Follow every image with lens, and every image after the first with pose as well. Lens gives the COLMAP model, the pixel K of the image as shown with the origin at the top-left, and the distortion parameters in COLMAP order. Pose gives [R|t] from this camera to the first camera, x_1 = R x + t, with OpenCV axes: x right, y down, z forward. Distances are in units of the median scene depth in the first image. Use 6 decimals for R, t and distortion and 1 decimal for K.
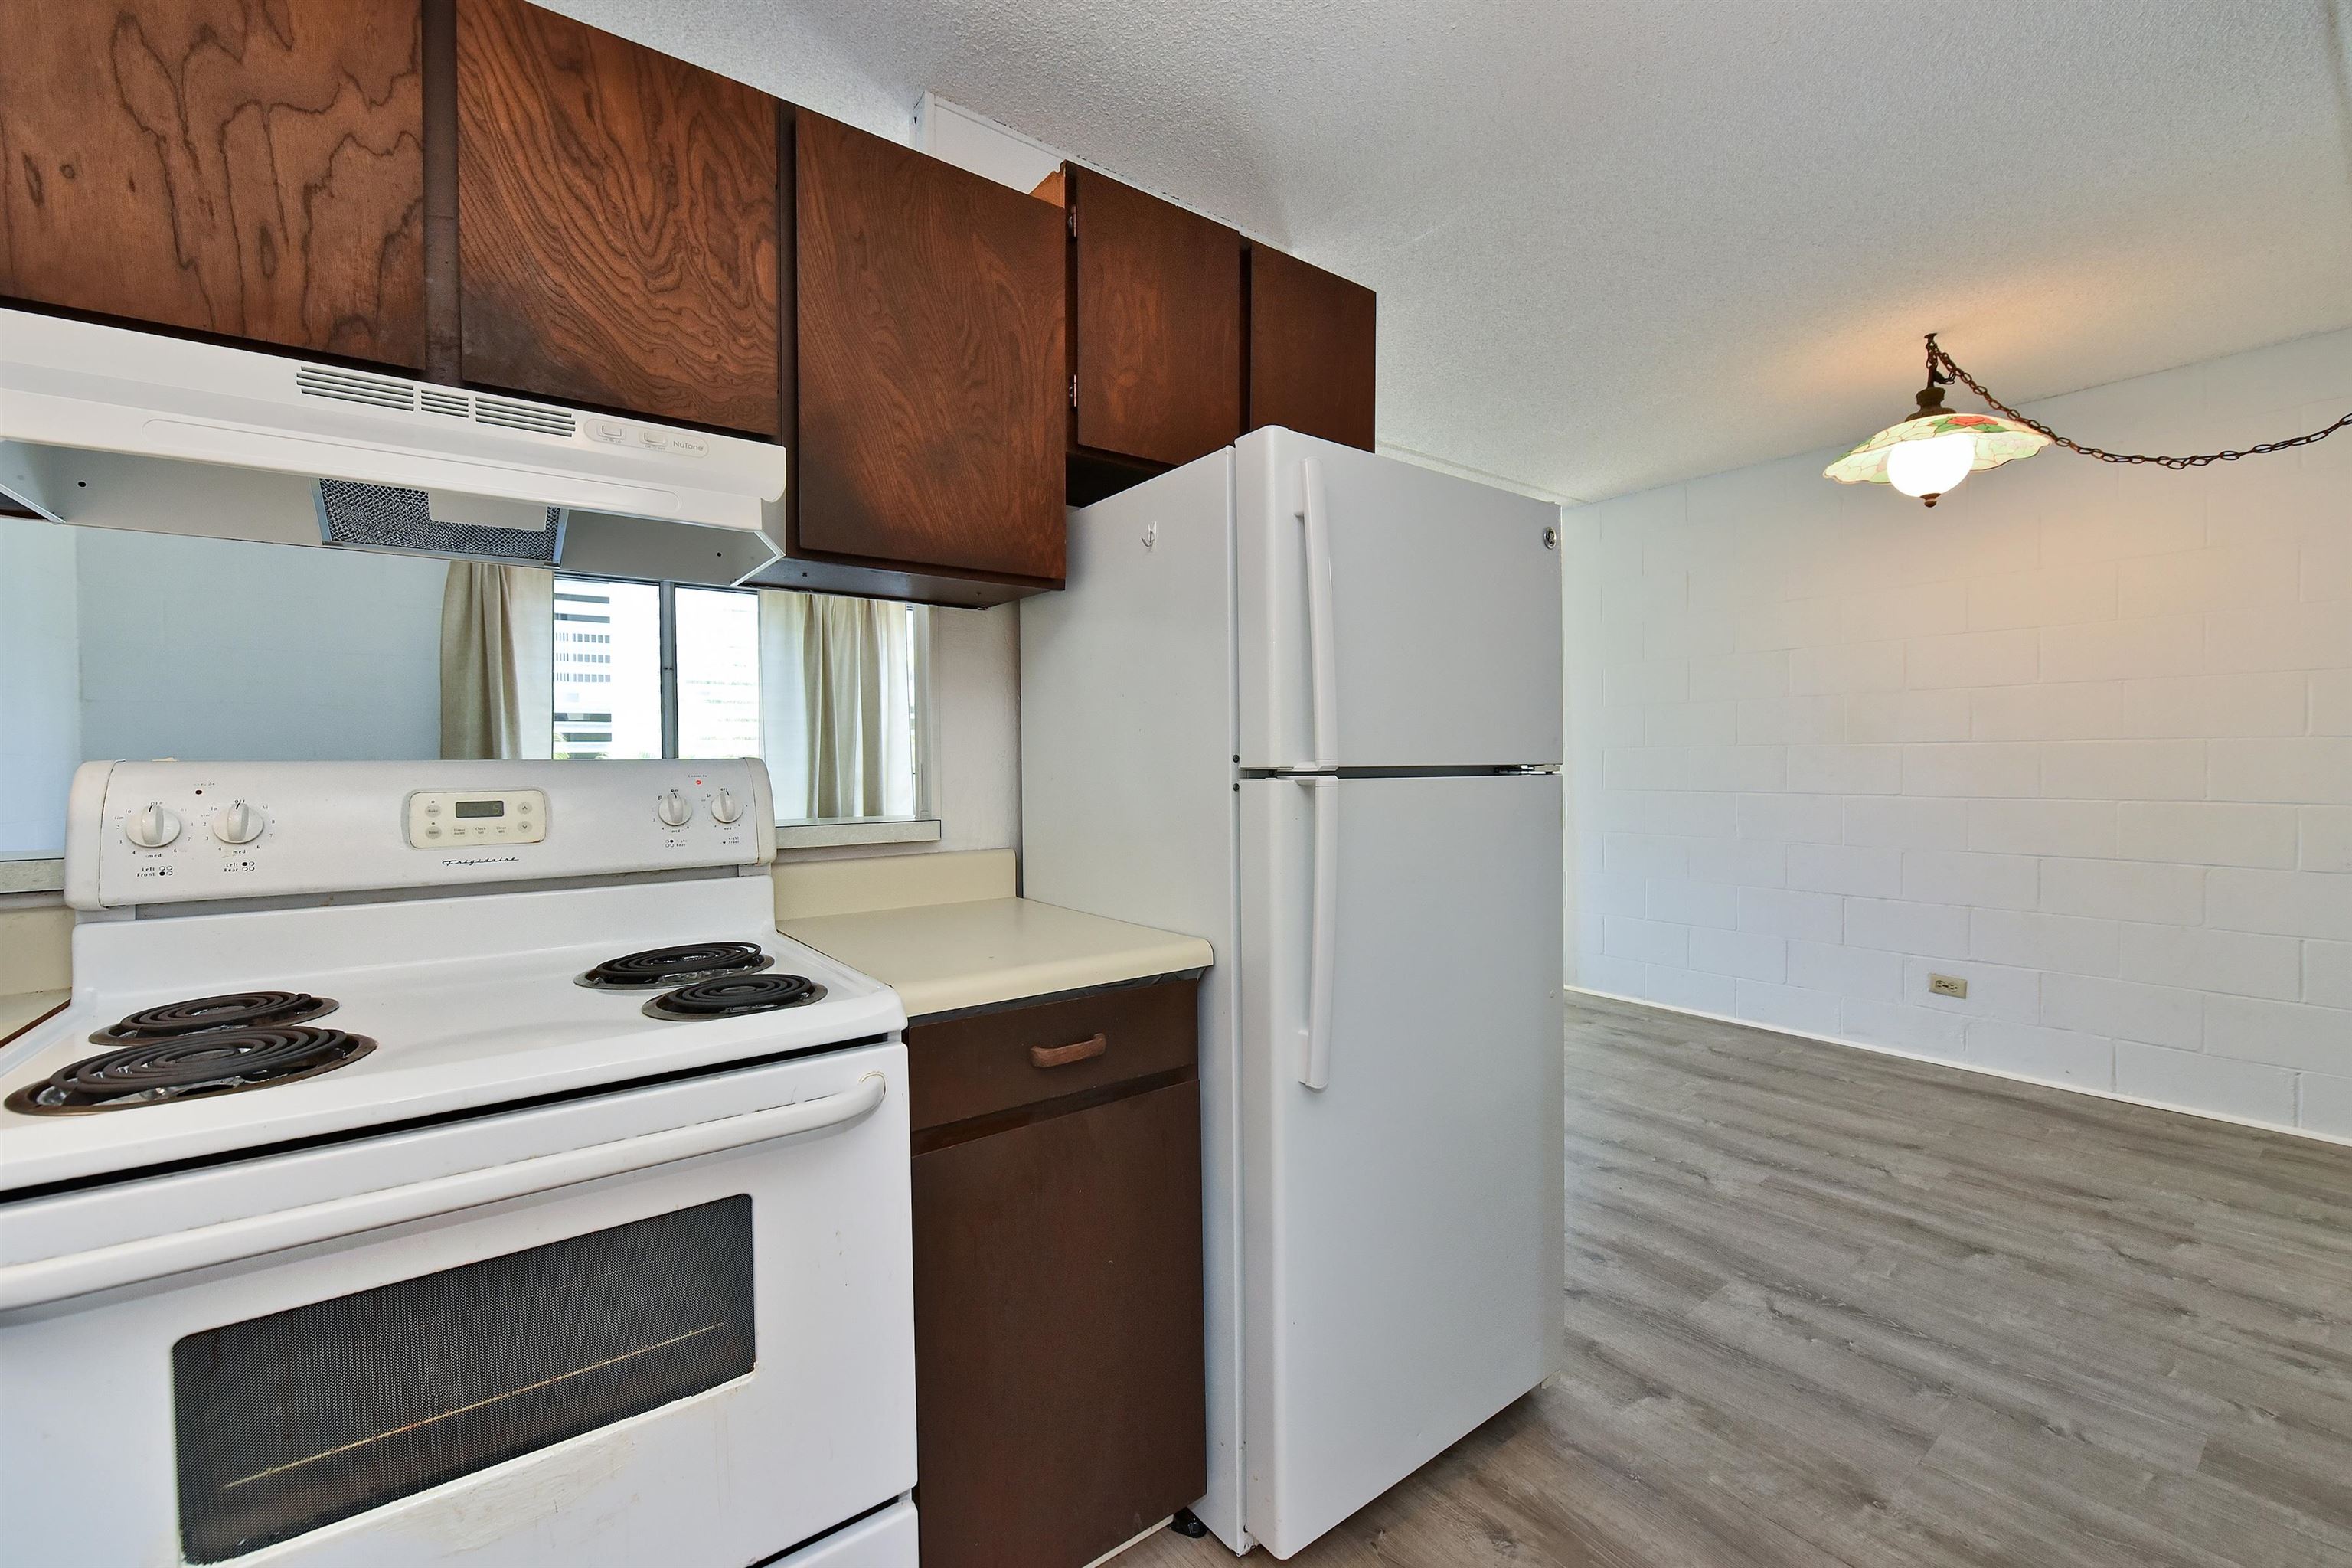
lens RADIAL K [[949.1, 0, 1207.4], [0, 949.1, 776.7], [0, 0, 1]] dist [-0.009654, -0.000058]
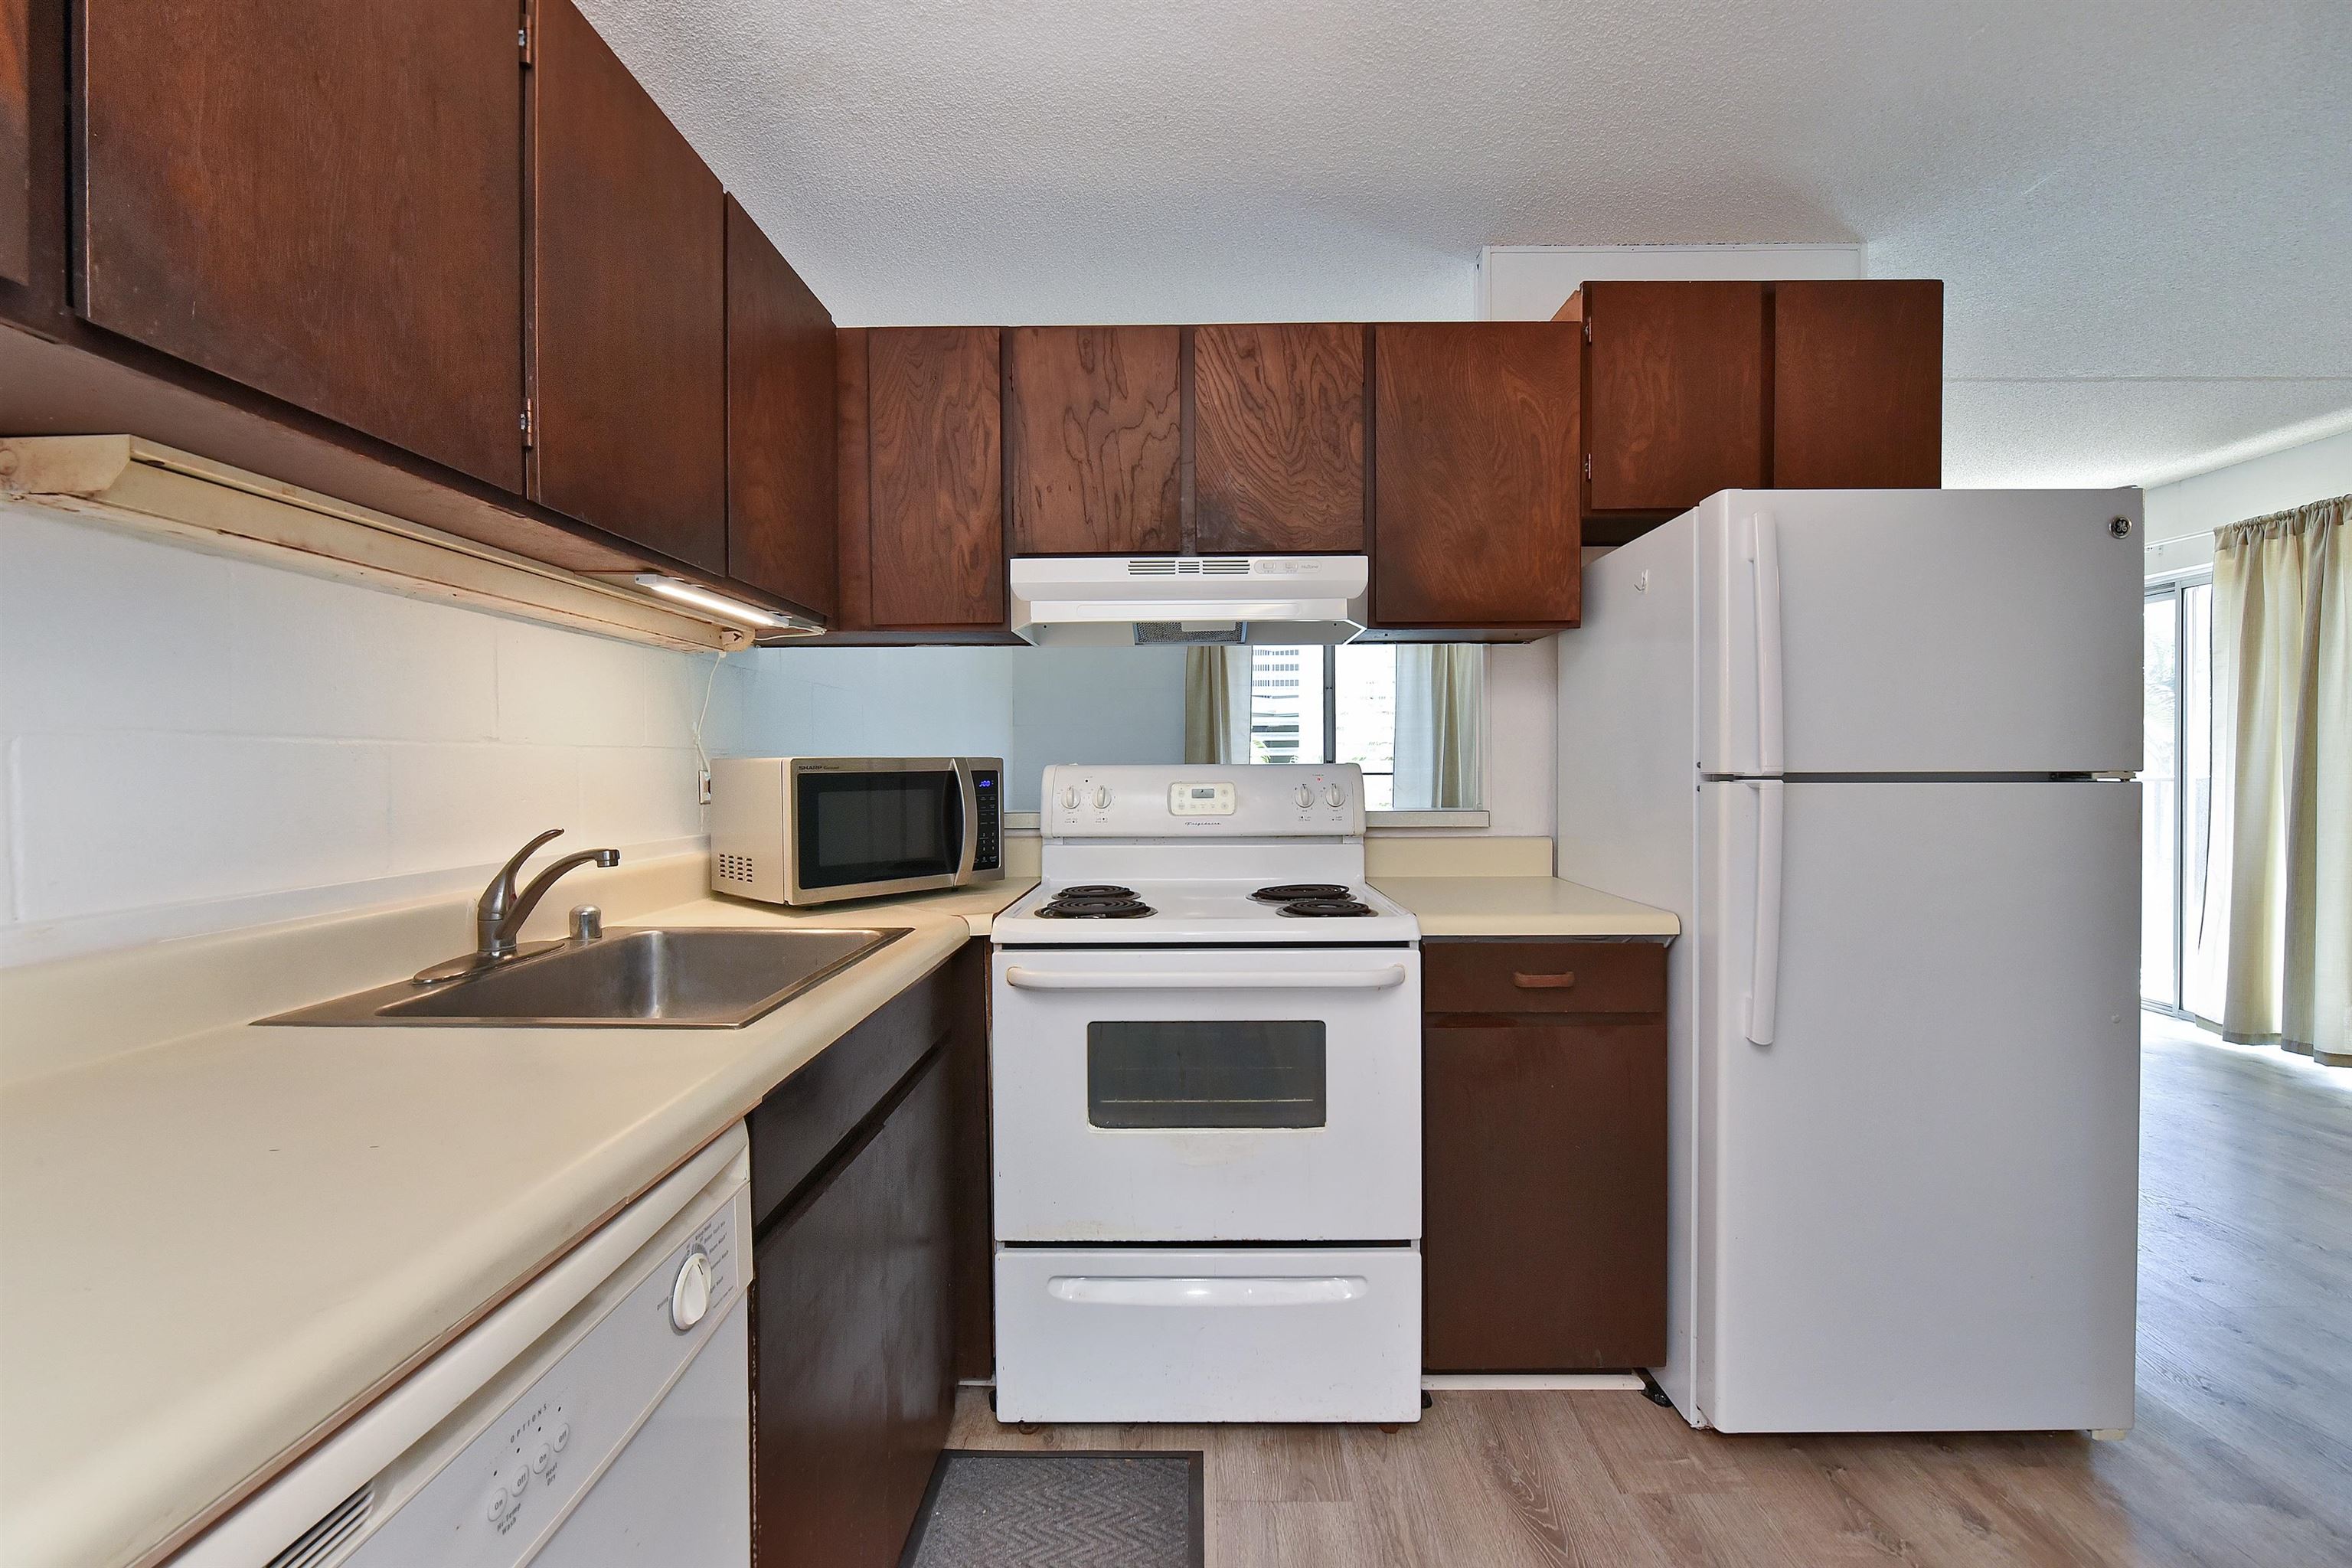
lens RADIAL K [[949.1, 0, 1207.4], [0, 949.1, 776.7], [0, 0, 1]] dist [-0.009654, -0.000058]
pose [[0.790117, 0.009418, -0.612884, 0.288858], [-0.011103, 0.999938, 0.001052, 0.001771], [0.612856, 0.005974, 0.790172, -0.354009]]
